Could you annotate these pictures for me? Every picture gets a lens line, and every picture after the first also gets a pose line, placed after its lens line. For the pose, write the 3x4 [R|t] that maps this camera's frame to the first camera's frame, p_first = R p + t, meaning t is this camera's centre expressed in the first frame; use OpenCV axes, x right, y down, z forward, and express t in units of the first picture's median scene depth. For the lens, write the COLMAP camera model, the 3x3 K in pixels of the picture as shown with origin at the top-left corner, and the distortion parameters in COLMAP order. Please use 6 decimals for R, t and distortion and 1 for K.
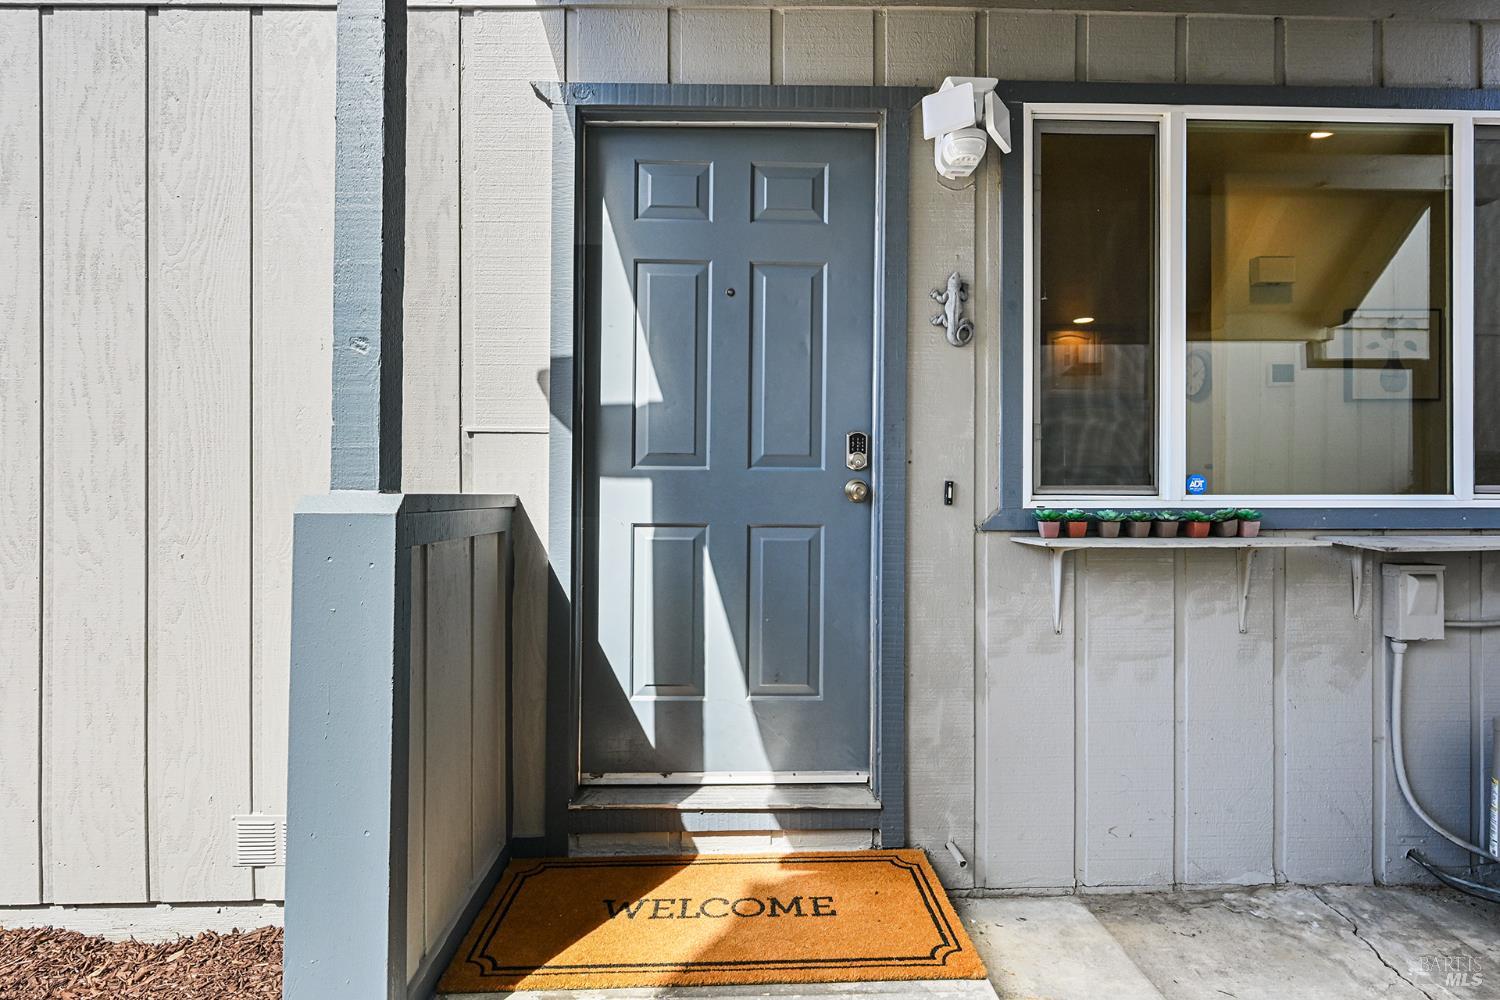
lens RADIAL K [[720.3, 0, 749.4], [0, 720.3, 492.7], [0, 0, 1]] dist [0.002688, 0.000029]
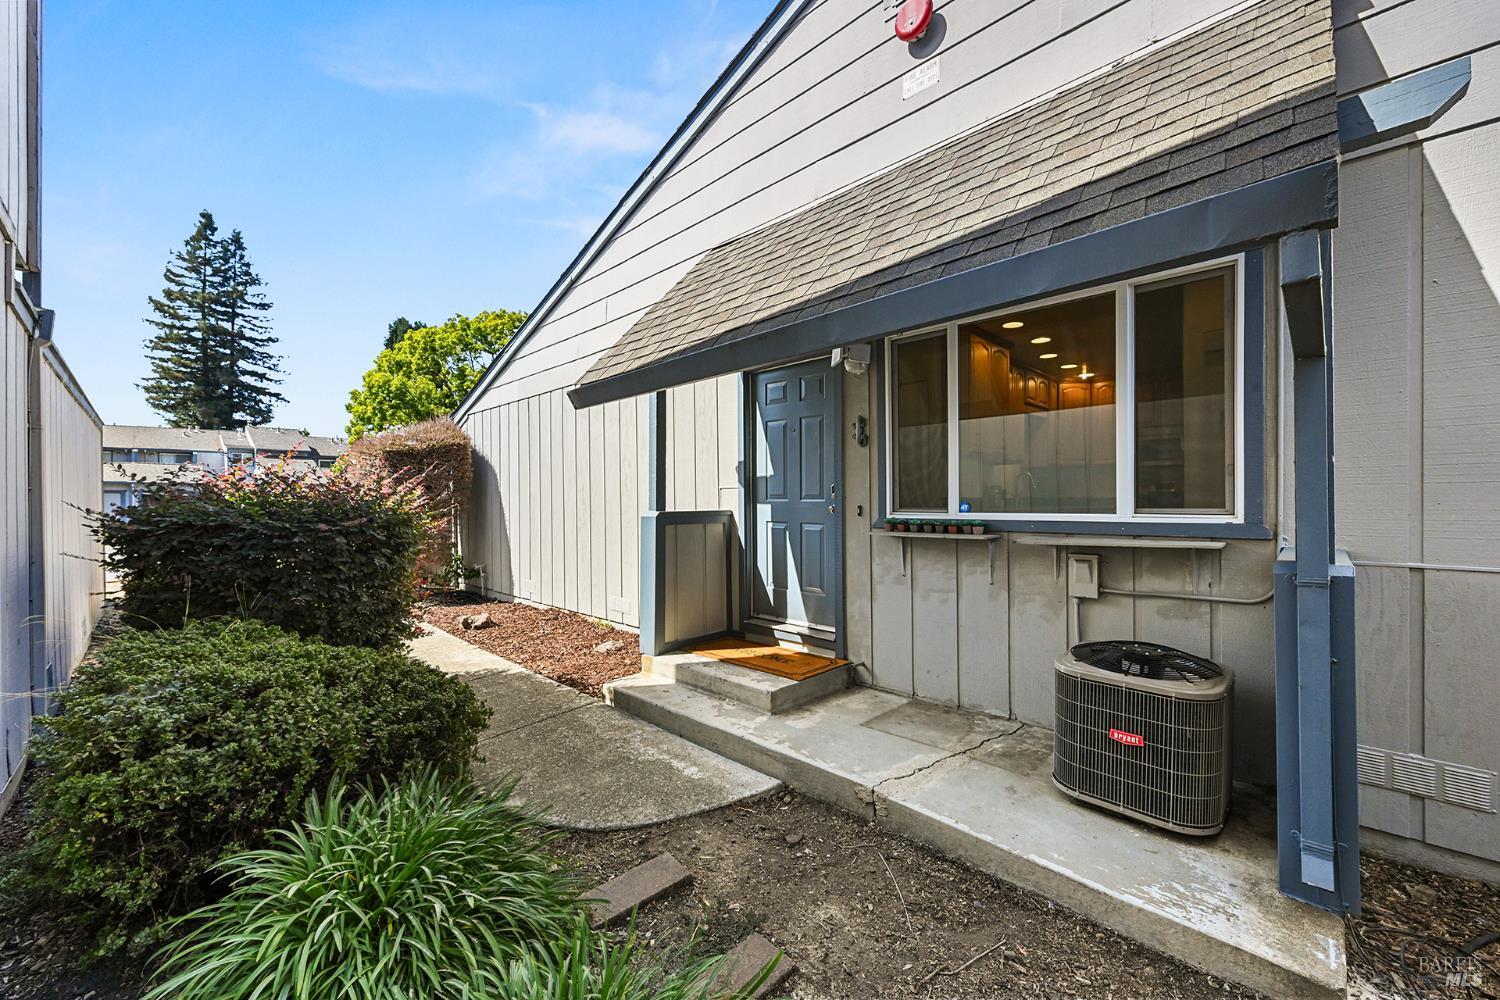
lens RADIAL K [[598.7, 0, 747.8], [0, 598.7, 501.9], [0, 0, 1]] dist [0.001434, -0.000362]
pose [[0.690615, -0.002004, -0.723220, 1.404656], [0.010418, 0.999920, 0.007179, -0.045294], [0.723147, -0.012492, 0.690581, -0.579196]]
